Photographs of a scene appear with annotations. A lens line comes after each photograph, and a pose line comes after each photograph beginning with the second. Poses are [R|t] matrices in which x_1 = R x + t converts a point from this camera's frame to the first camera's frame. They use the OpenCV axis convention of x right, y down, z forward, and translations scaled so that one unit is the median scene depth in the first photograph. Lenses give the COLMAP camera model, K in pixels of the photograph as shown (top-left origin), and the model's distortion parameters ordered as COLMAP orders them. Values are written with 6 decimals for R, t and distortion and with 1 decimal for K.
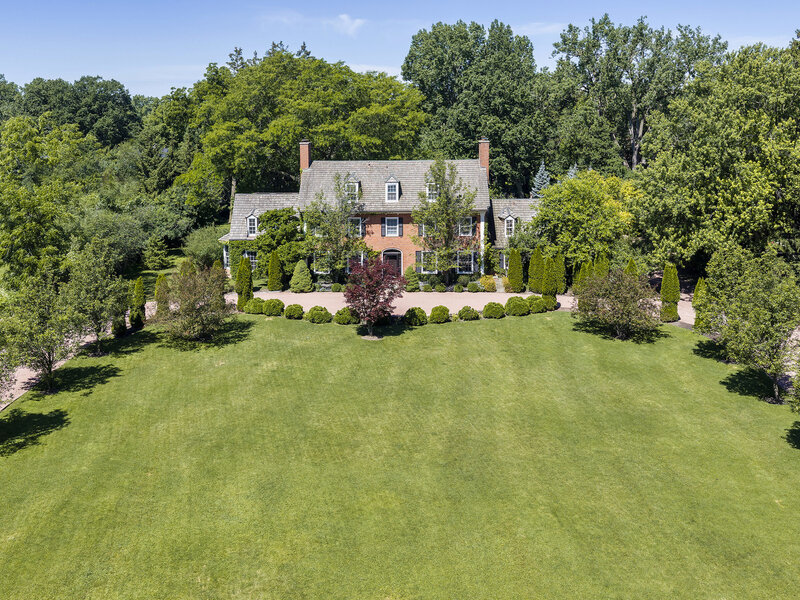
lens RADIAL K [[770.8, 0, 377.0], [0, 770.8, 299.5], [0, 0, 1]] dist [0.007302, -0.021317]
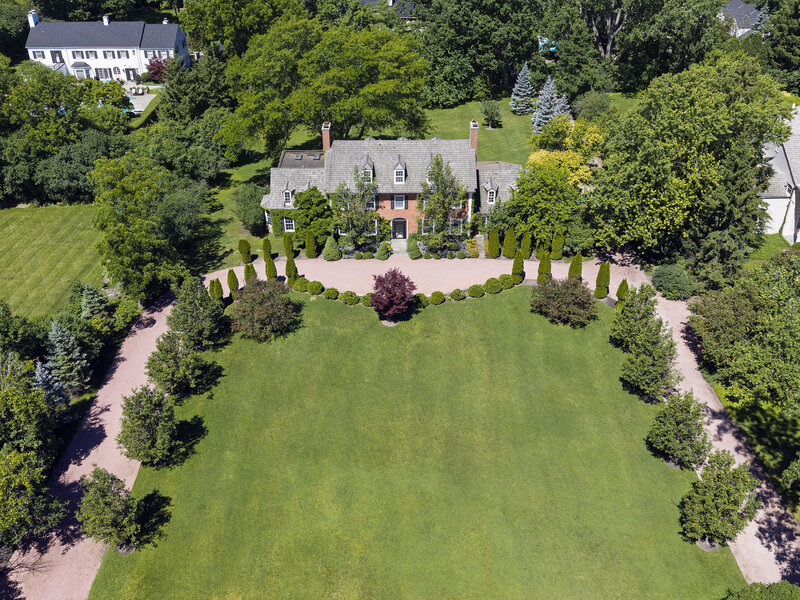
lens RADIAL K [[770.8, 0, 377.0], [0, 770.8, 299.5], [0, 0, 1]] dist [0.007302, -0.021317]
pose [[0.999244, -0.029205, 0.025658, -0.057287], [0.013686, 0.882045, 0.470966, -0.576177], [-0.036386, -0.470259, 0.881778, -0.203612]]
